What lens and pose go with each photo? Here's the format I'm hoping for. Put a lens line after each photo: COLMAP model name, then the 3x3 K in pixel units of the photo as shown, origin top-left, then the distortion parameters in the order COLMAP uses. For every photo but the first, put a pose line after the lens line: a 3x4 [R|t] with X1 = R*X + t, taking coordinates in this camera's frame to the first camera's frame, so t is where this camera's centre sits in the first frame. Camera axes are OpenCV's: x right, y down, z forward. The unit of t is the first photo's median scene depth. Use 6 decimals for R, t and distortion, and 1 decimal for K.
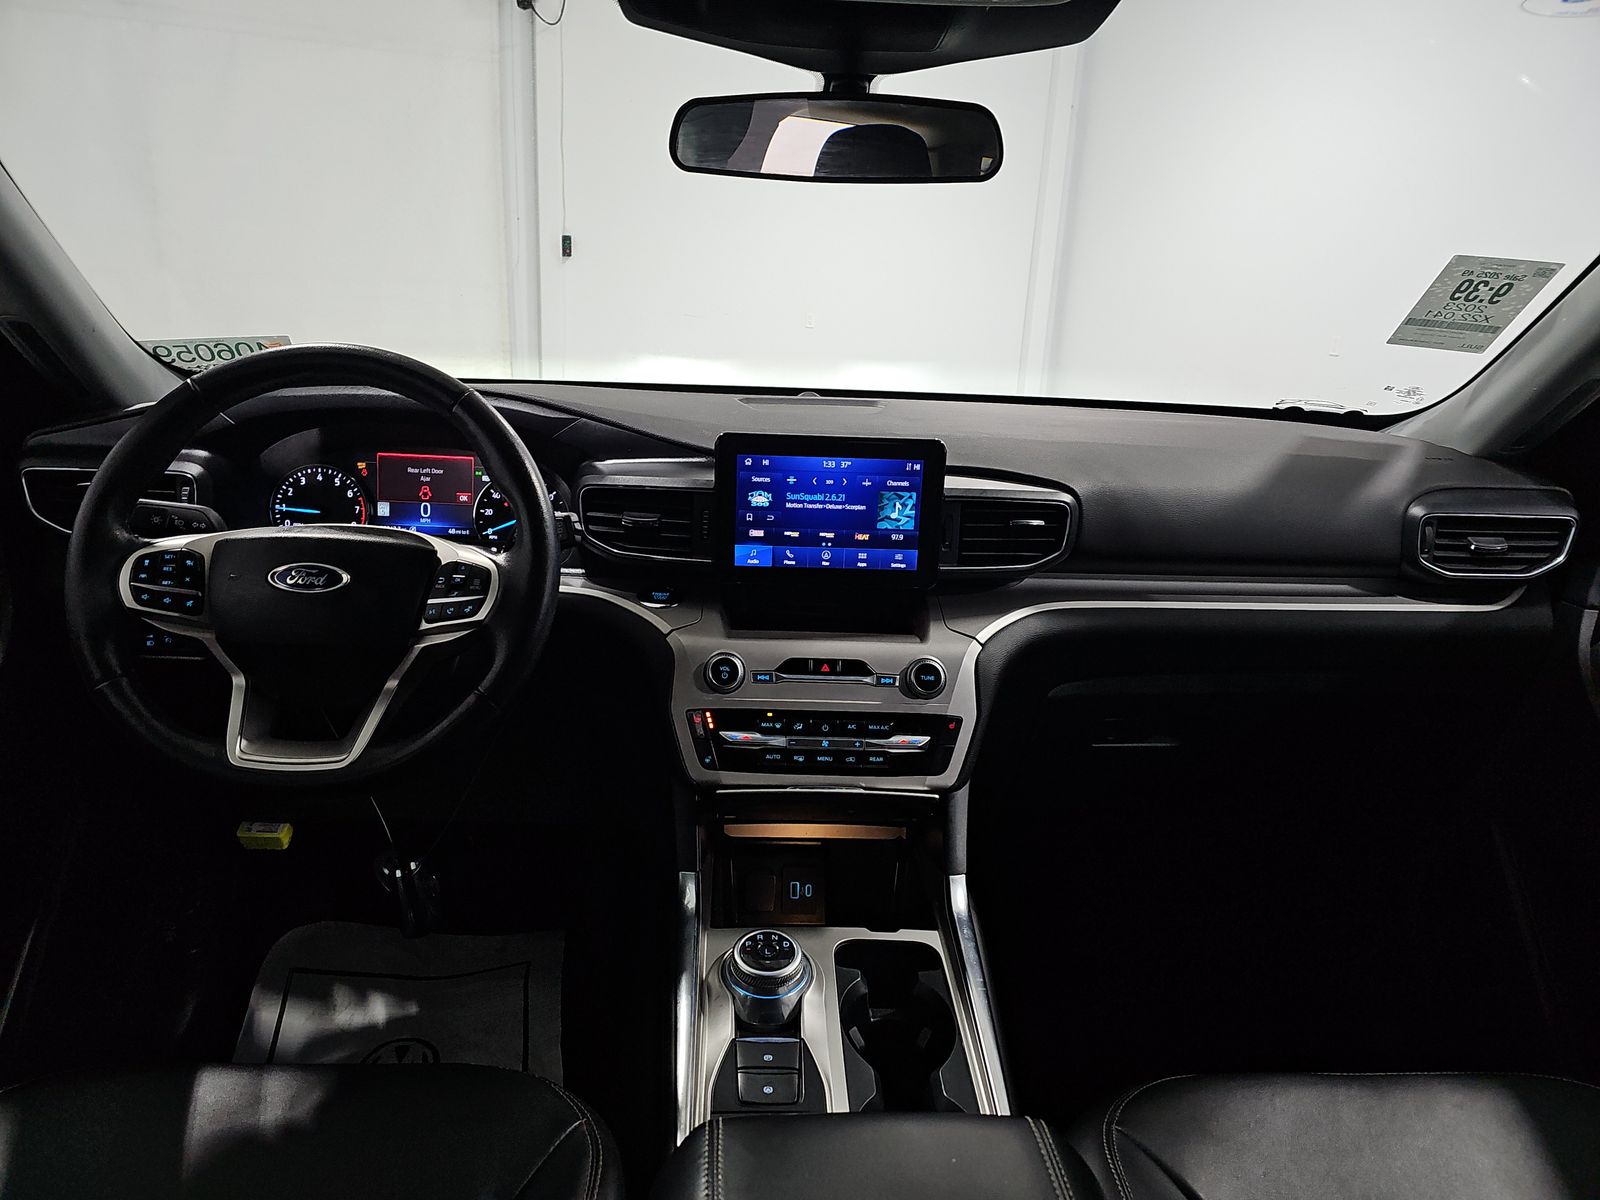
lens RADIAL K [[1088.7, 0, 836.3], [0, 1088.7, 608.8], [0, 0, 1]] dist [0.049265, -0.042258]
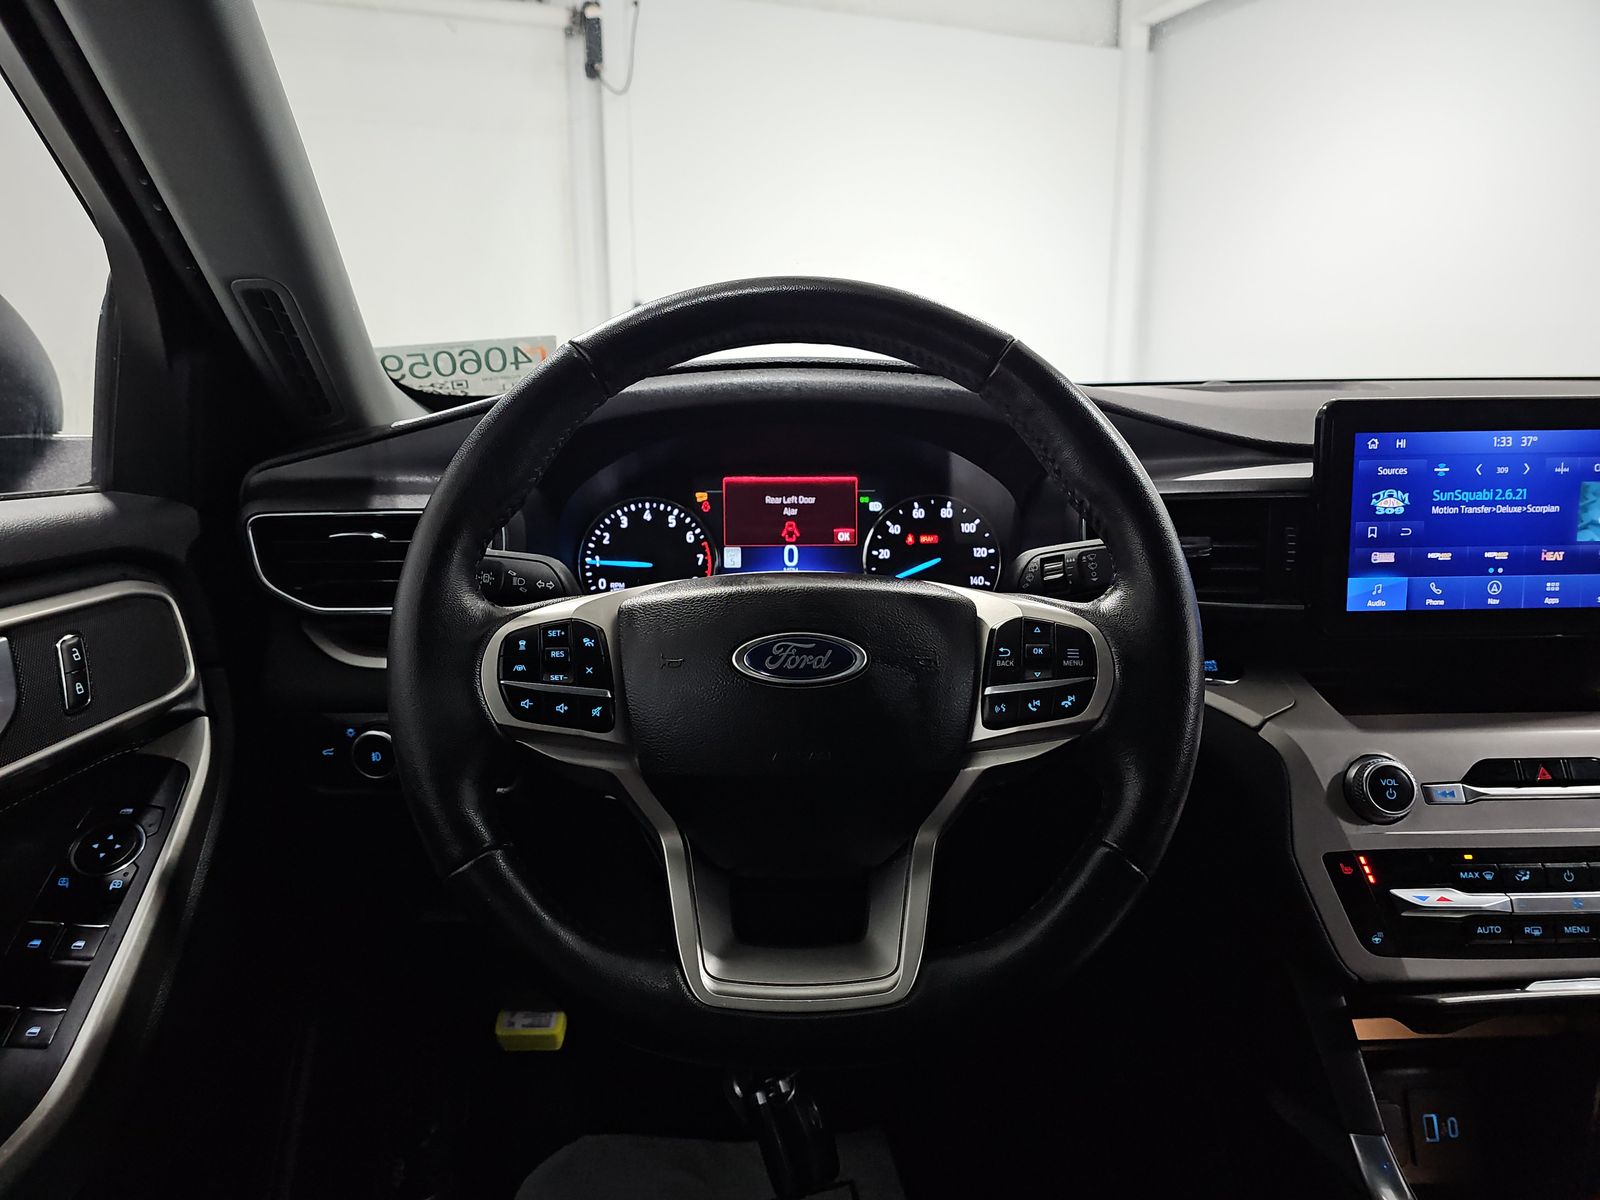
lens RADIAL K [[1088.7, 0, 812.4], [0, 1088.7, 599.7], [0, 0, 1]] dist [0.049265, -0.042258]
pose [[0.997980, -0.046715, -0.043048, -0.373308], [0.043513, 0.996416, -0.072540, -0.014276], [0.046283, 0.070520, 0.996436, 0.360059]]
